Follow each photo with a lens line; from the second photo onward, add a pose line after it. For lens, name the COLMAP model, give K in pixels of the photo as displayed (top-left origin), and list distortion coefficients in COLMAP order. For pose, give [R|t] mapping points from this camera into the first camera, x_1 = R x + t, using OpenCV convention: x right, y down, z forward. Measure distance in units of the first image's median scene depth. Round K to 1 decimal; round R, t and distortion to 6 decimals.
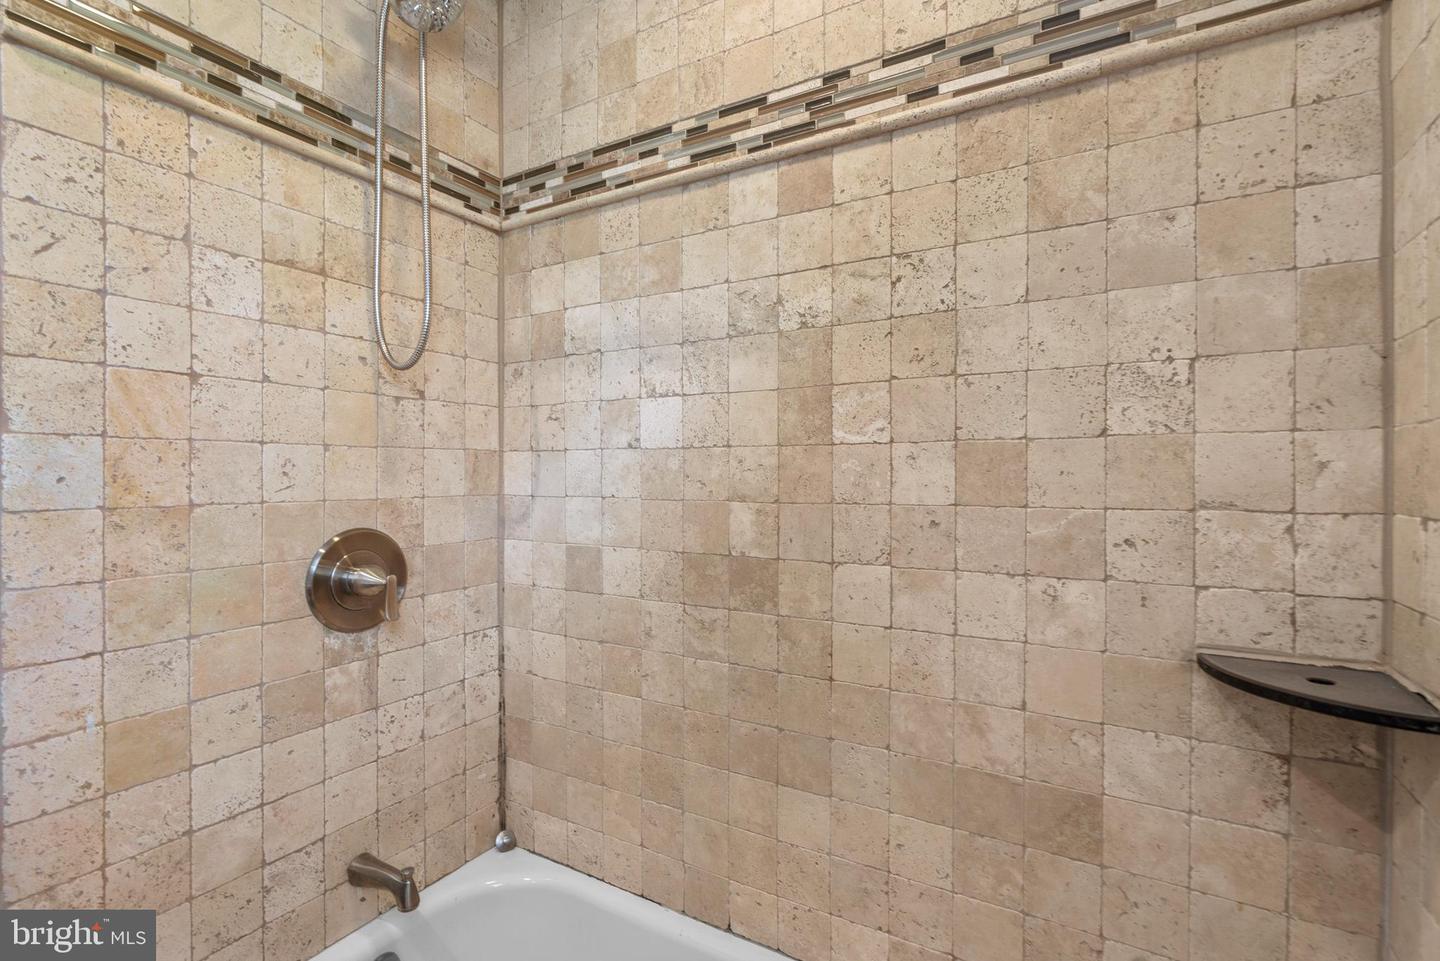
lens RADIAL K [[665.4, 0, 721.7], [0, 665.4, 474.3], [0, 0, 1]] dist [-0.004780, 0.000891]
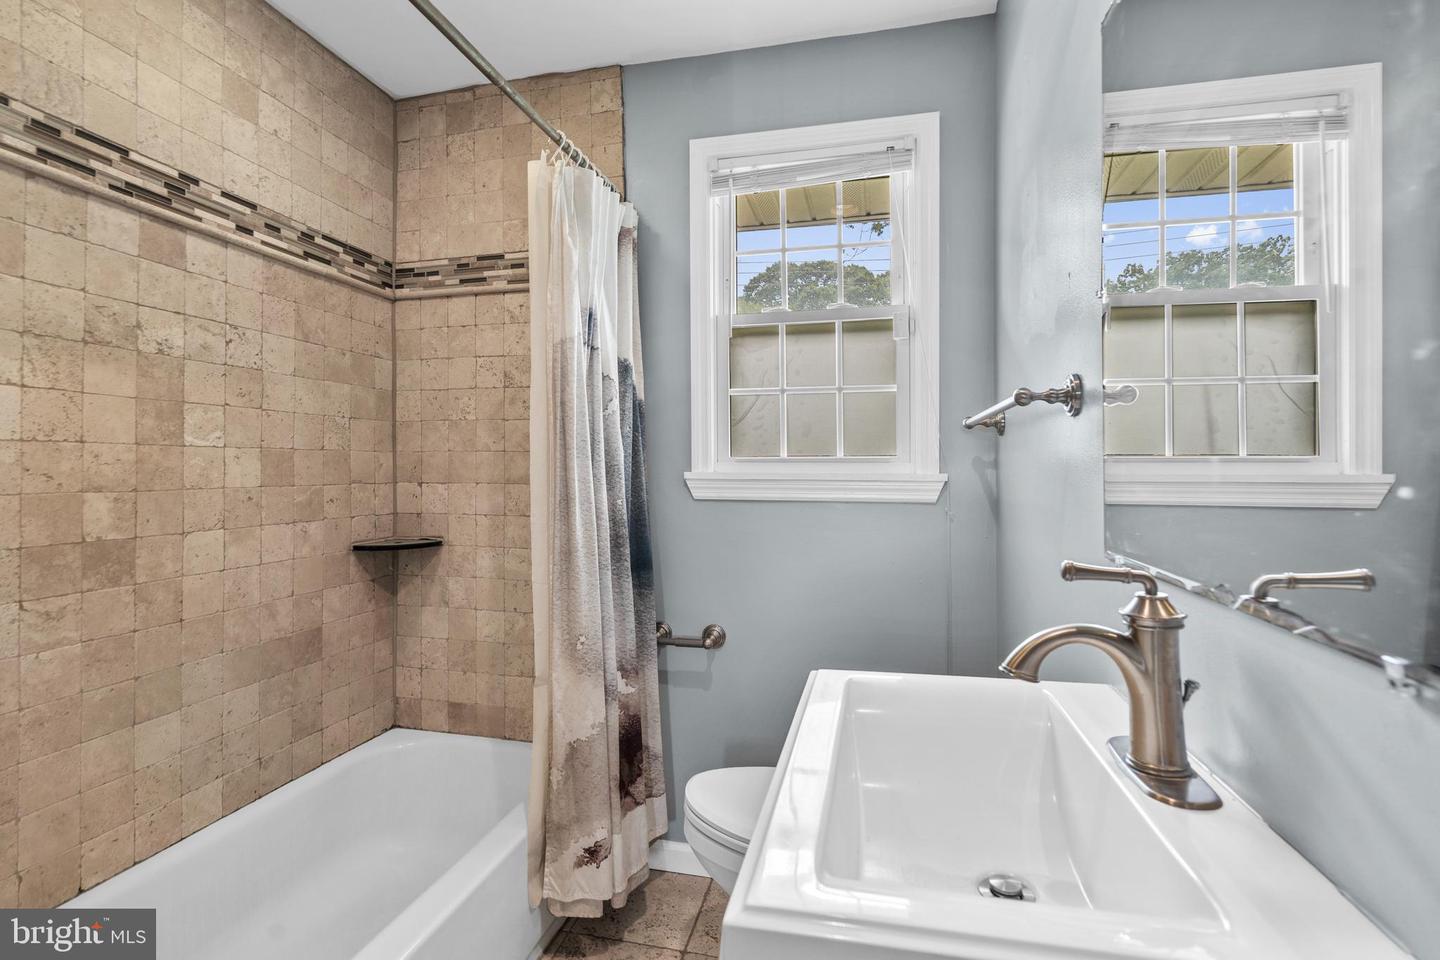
lens RADIAL K [[665.4, 0, 721.7], [0, 665.4, 473.8], [0, 0, 1]] dist [-0.004780, 0.000891]
pose [[-0.299830, -0.002310, 0.953990, -1.454255], [0.005984, 0.999973, 0.004302, 0.012639], [-0.953974, 0.006998, -0.299808, 0.360186]]
